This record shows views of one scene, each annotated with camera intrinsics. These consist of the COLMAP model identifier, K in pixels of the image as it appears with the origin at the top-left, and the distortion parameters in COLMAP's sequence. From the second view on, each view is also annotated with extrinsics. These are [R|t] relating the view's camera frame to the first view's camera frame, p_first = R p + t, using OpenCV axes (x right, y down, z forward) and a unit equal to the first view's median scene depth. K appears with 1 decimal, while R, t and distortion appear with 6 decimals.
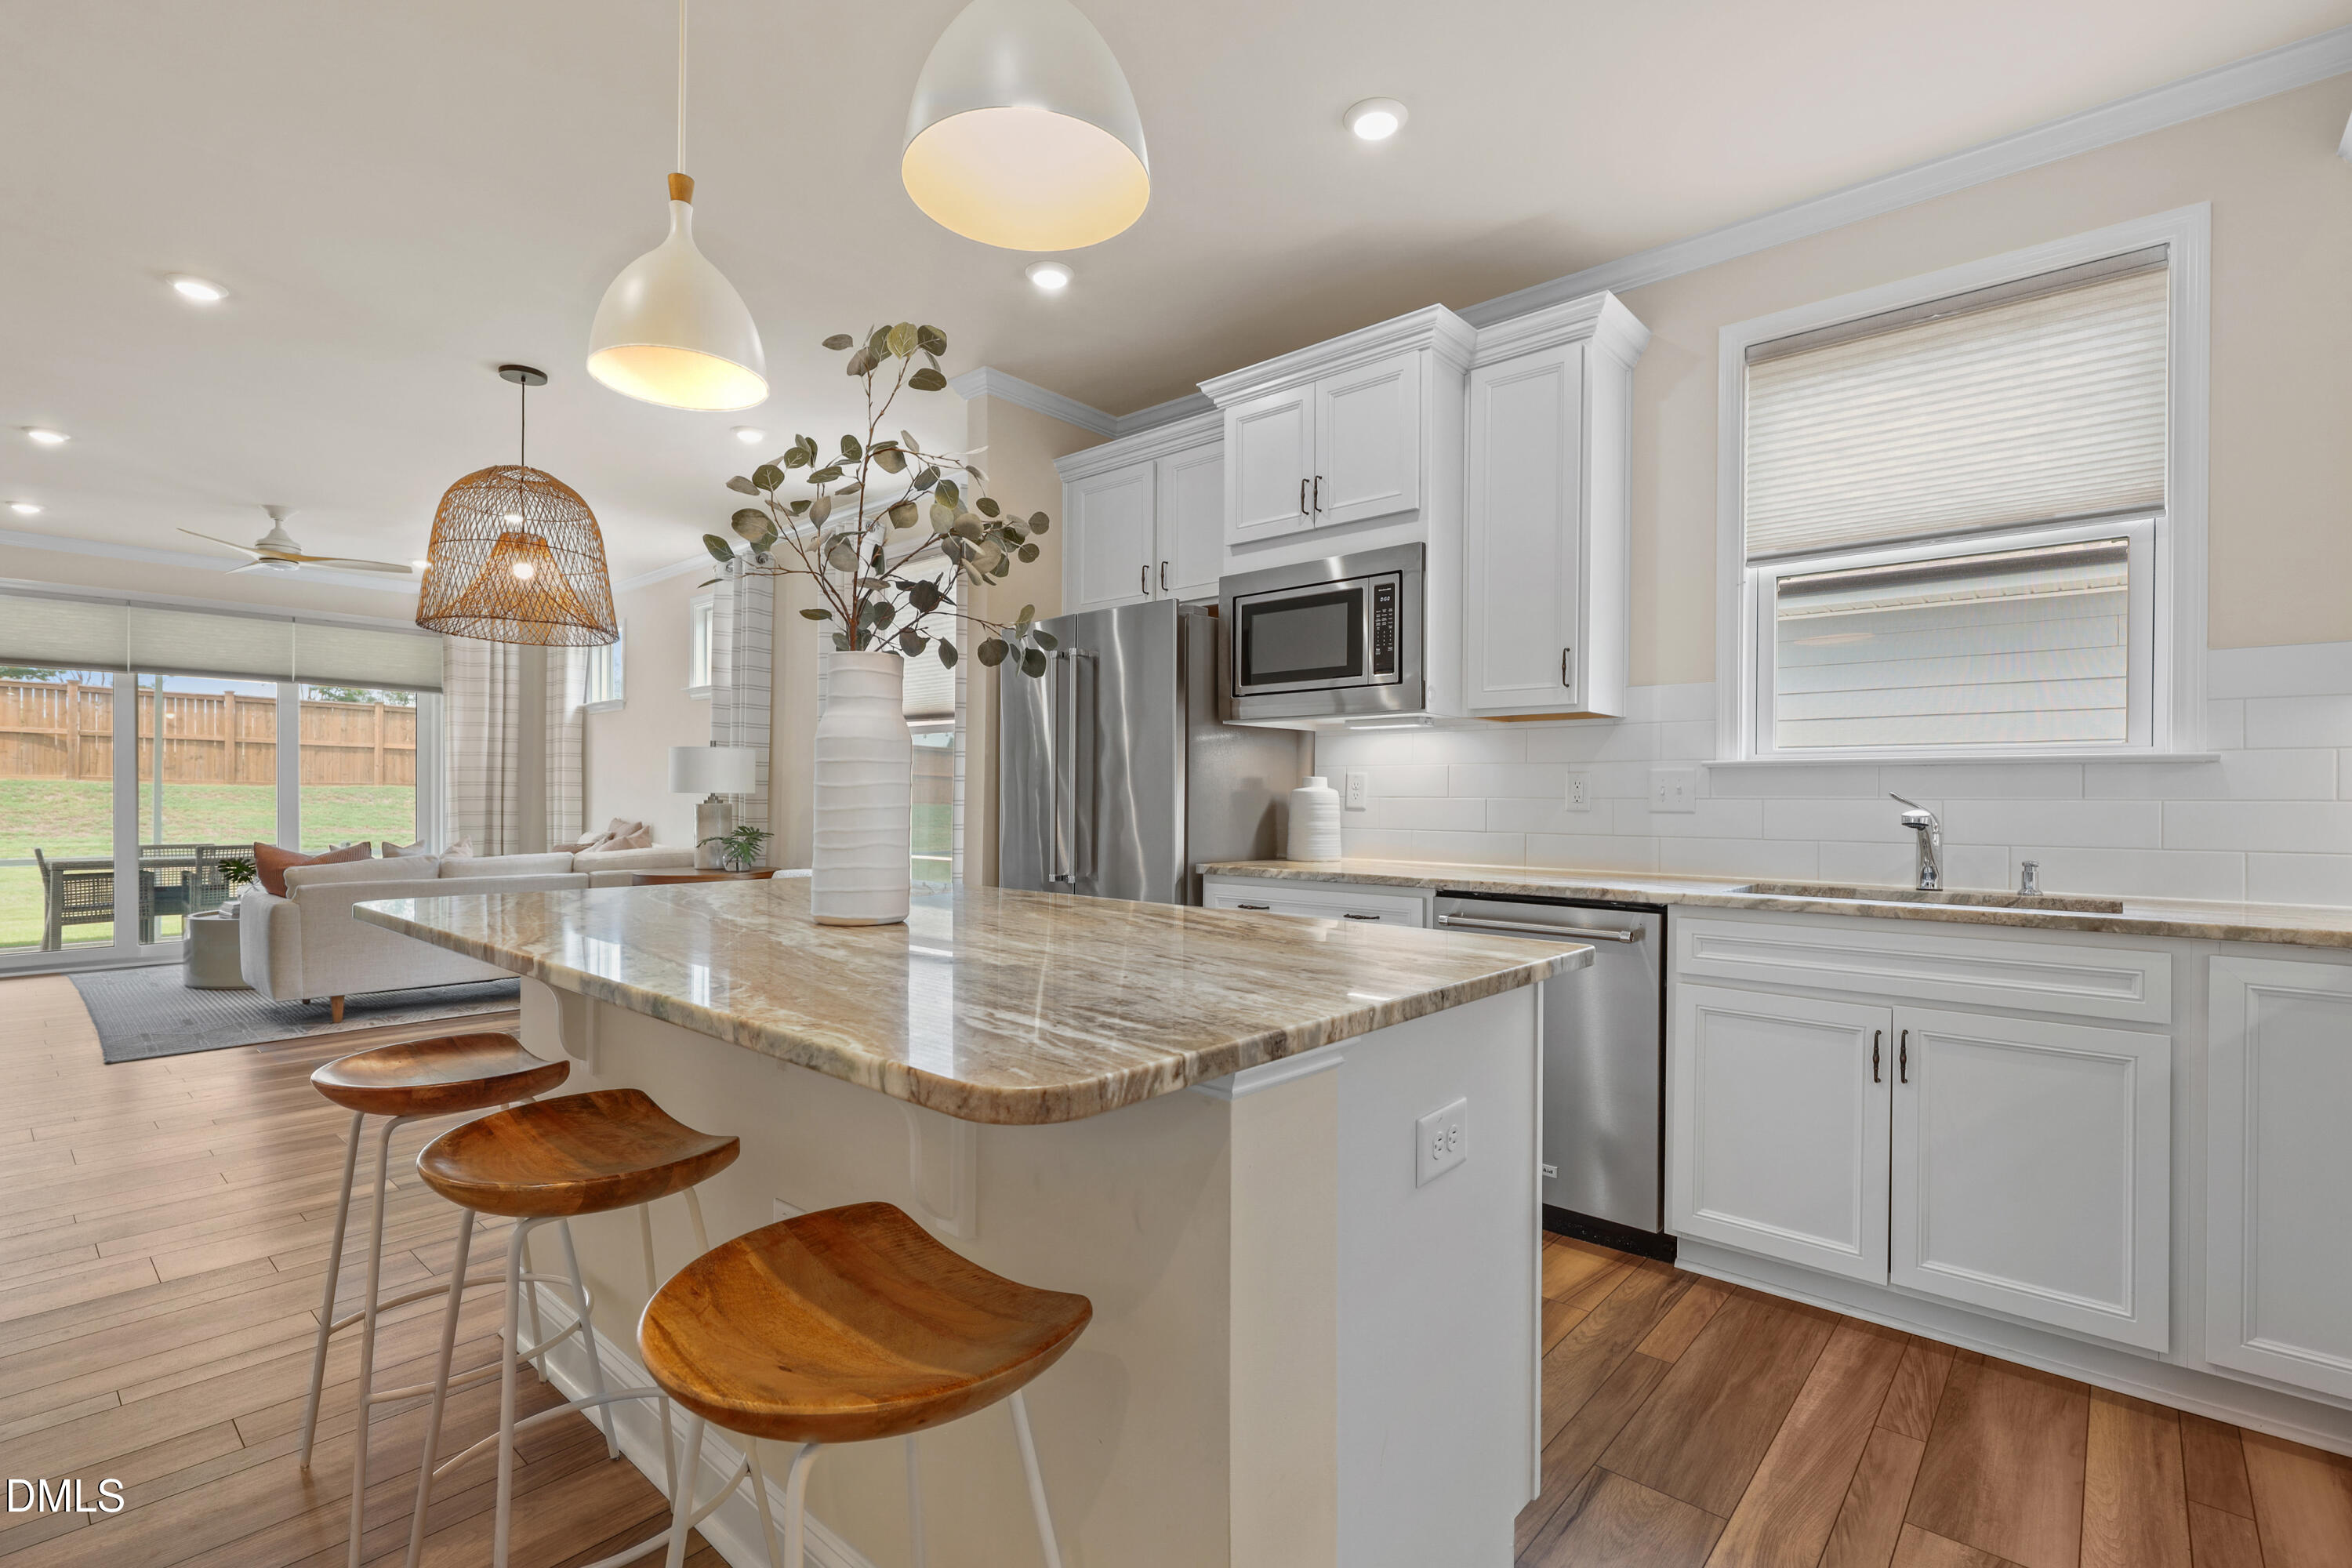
lens RADIAL K [[1068.8, 0, 1186.9], [0, 1068.8, 795.5], [0, 0, 1]] dist [-0.000733, 0.000034]
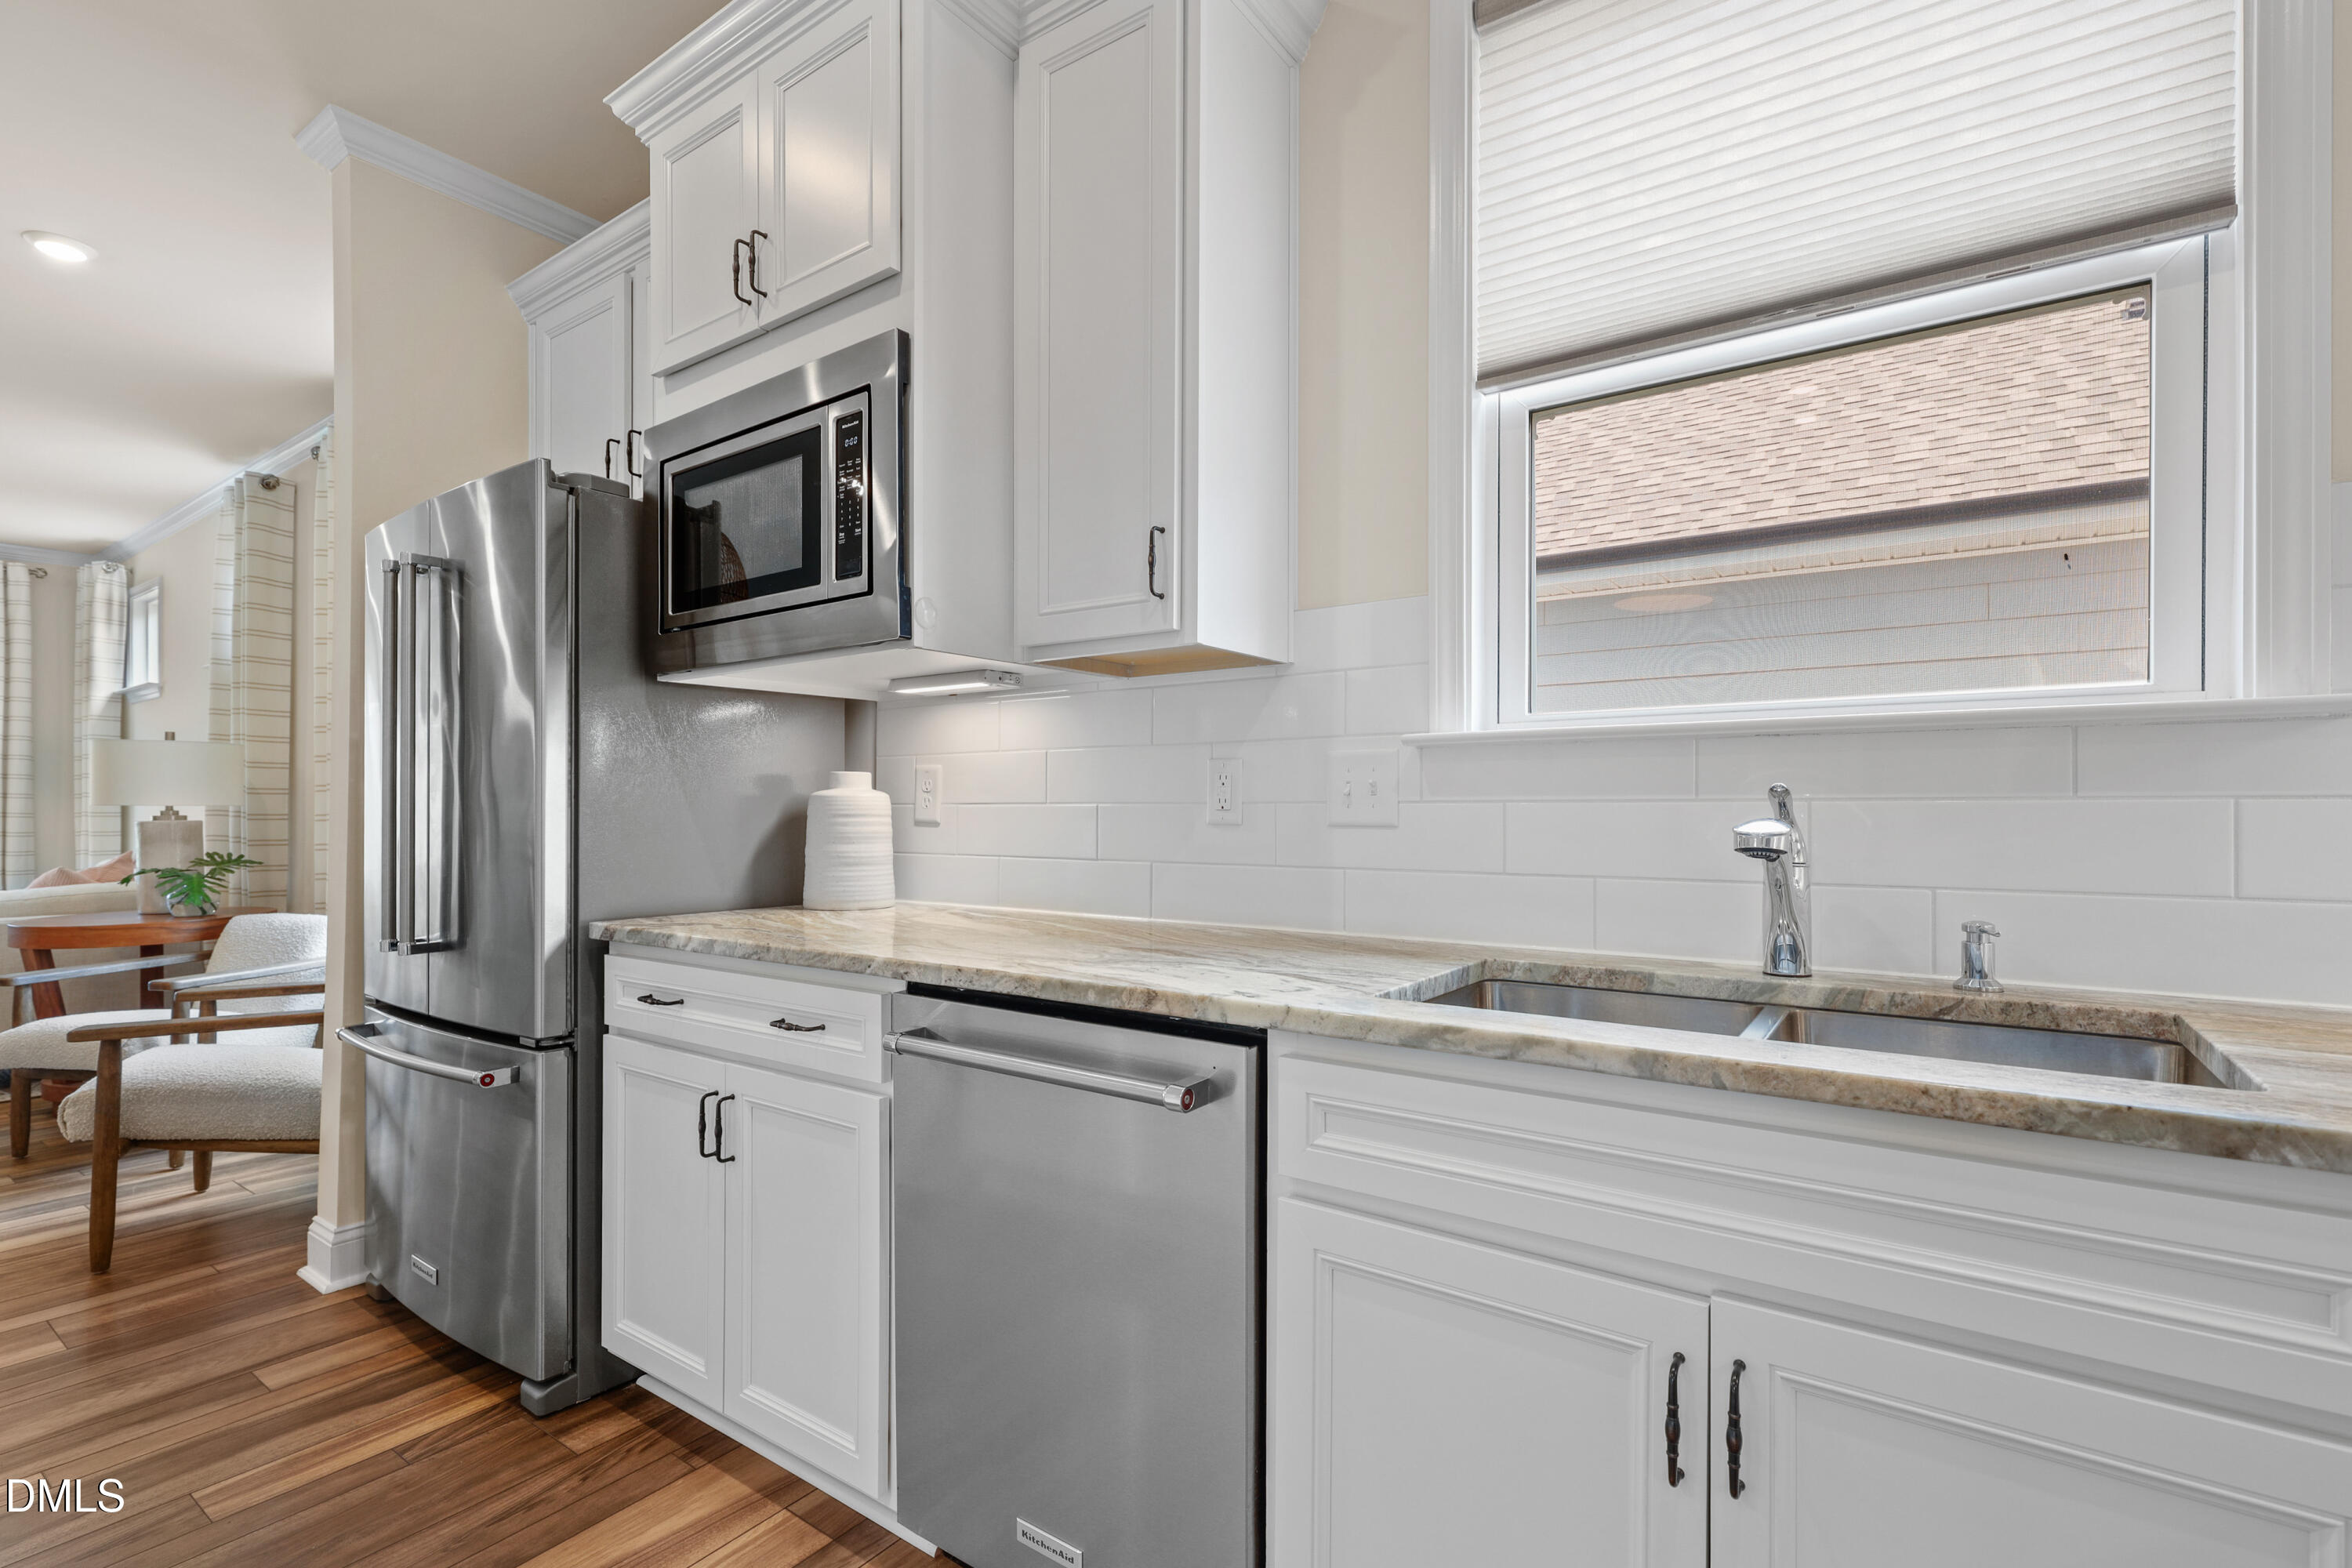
lens RADIAL K [[1079.4, 0, 1178.4], [0, 1079.4, 809.5], [0, 0, 1]] dist [0.000798, 0.000282]
pose [[0.994751, -0.006647, 0.102109, 0.347613], [0.006318, 0.999974, 0.003544, 0.004779], [-0.102129, -0.002880, 0.994767, 0.508484]]
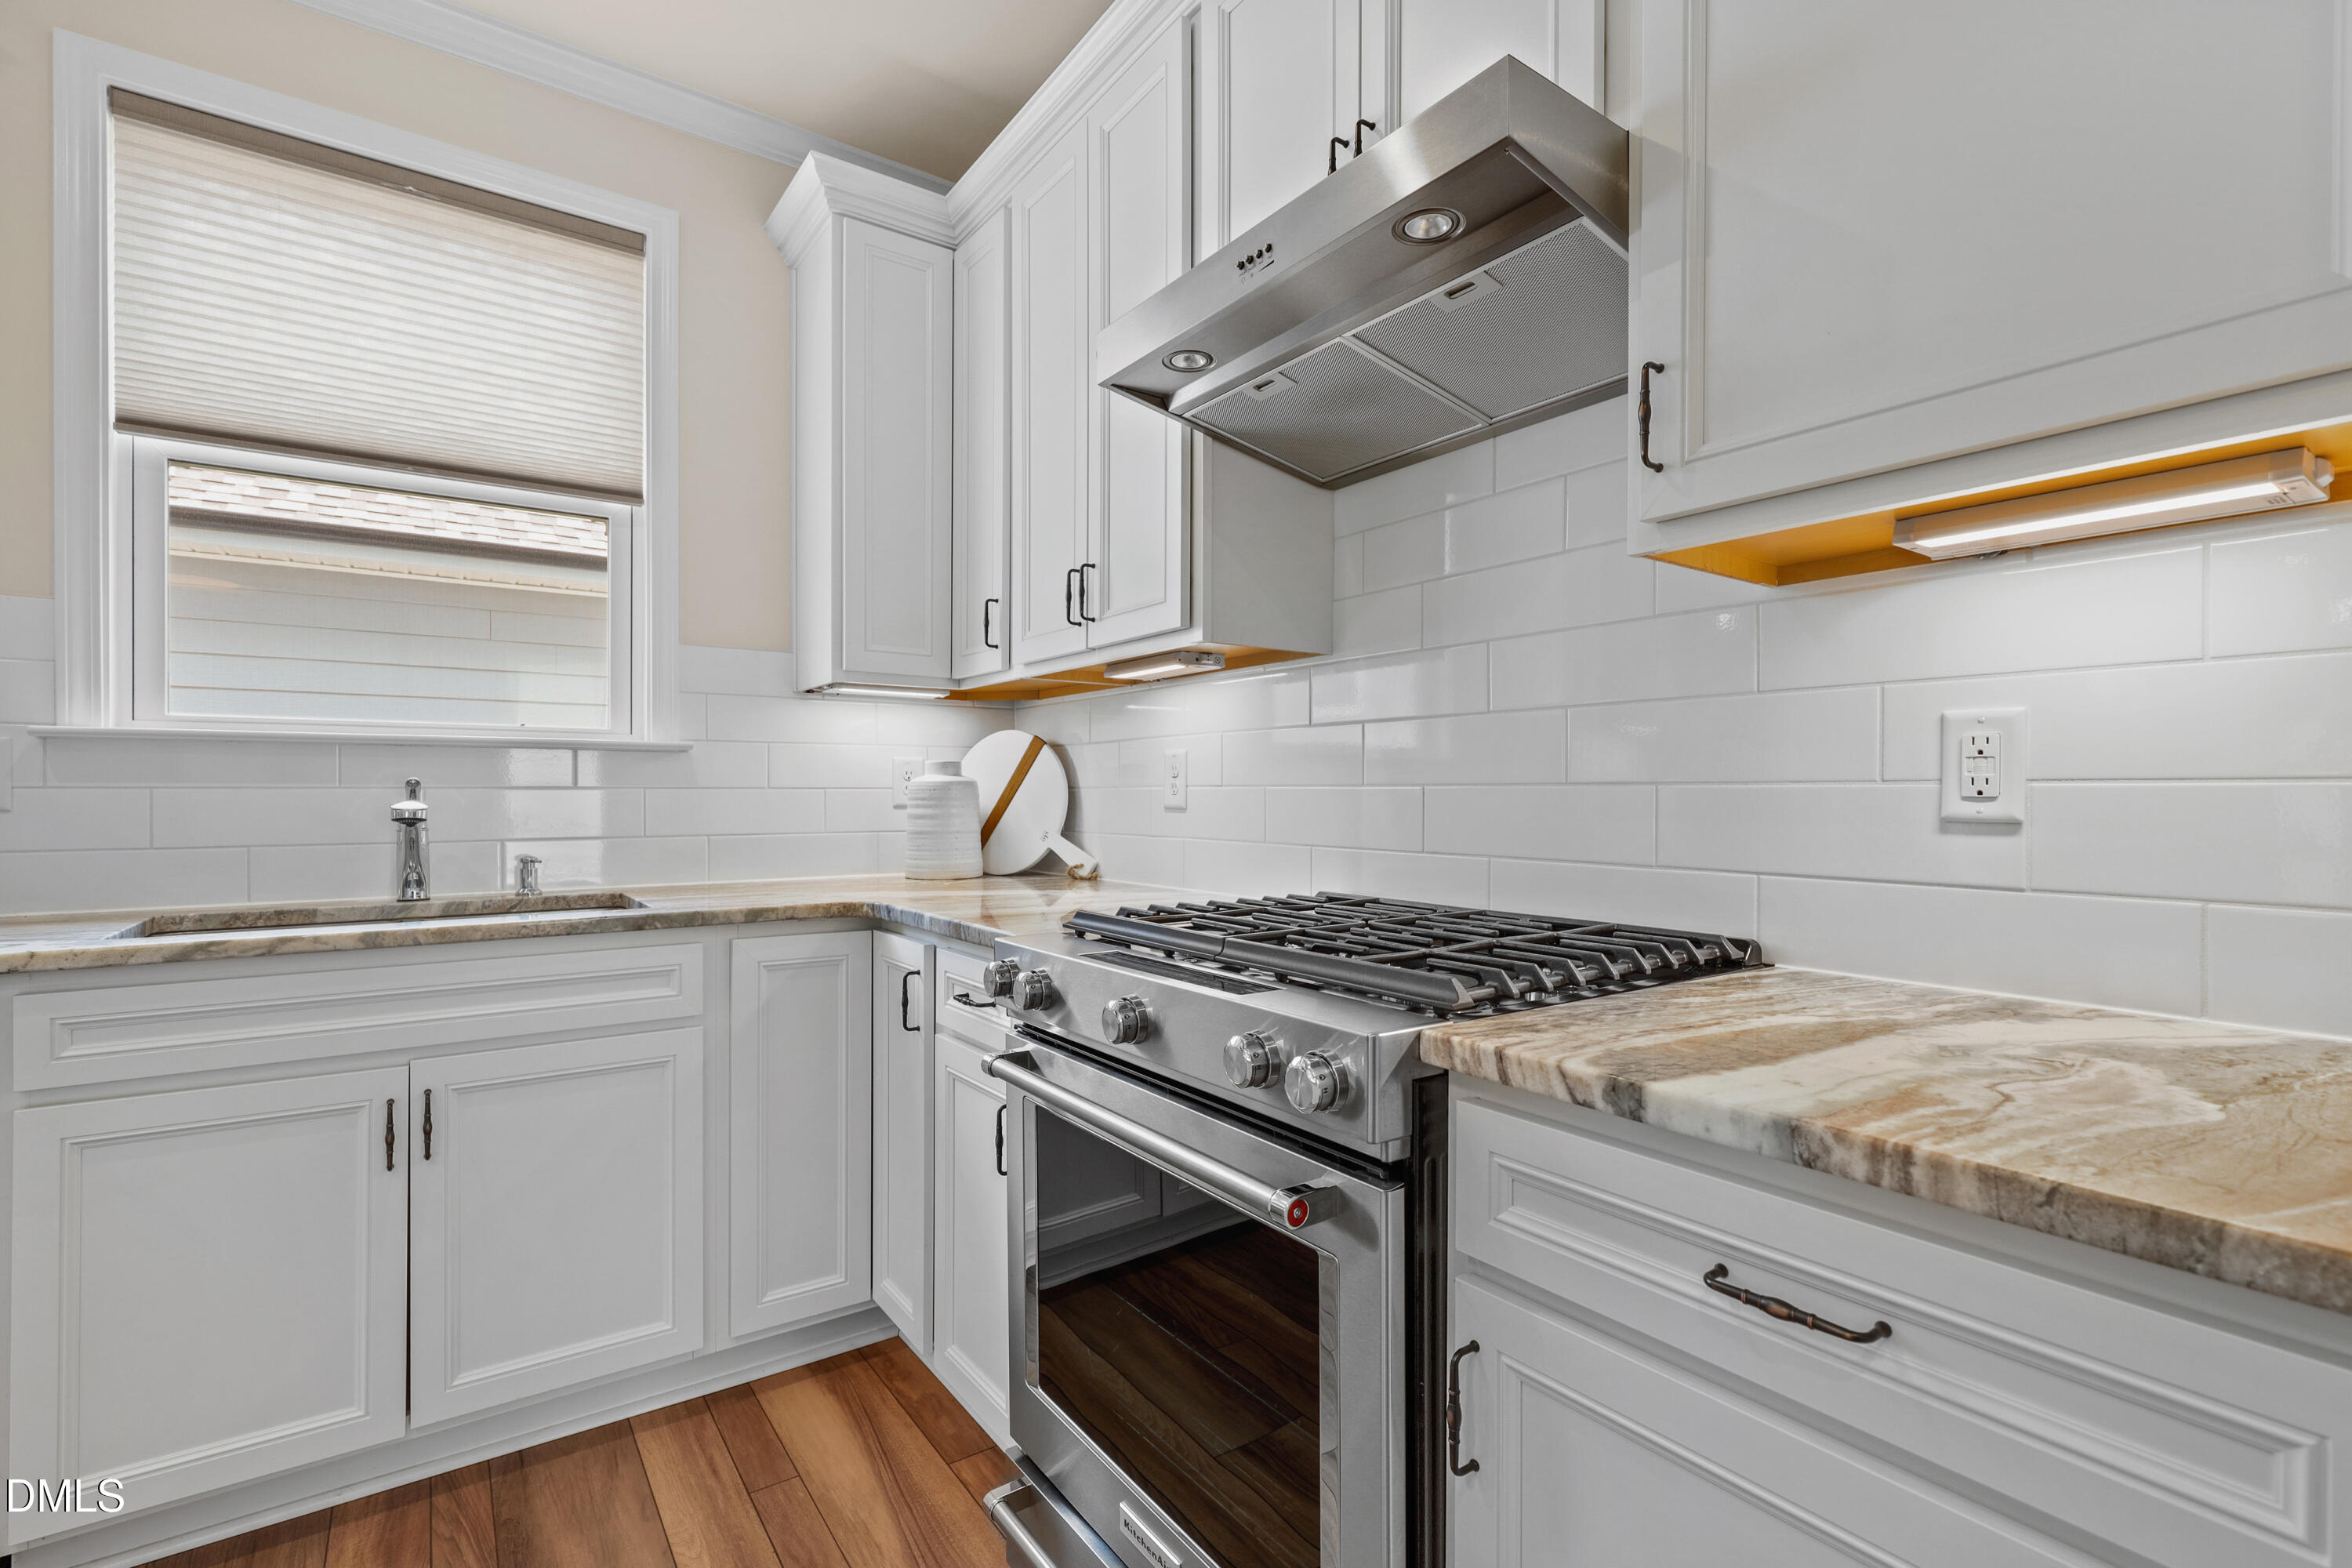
lens RADIAL K [[1068.8, 0, 1186.9], [0, 1068.8, 795.5], [0, 0, 1]] dist [-0.000733, 0.000034]
pose [[0.230214, -0.008529, 0.973103, 0.047310], [-0.000182, 0.999961, 0.008808, 0.002270], [-0.973140, -0.002205, 0.230203, 0.247721]]
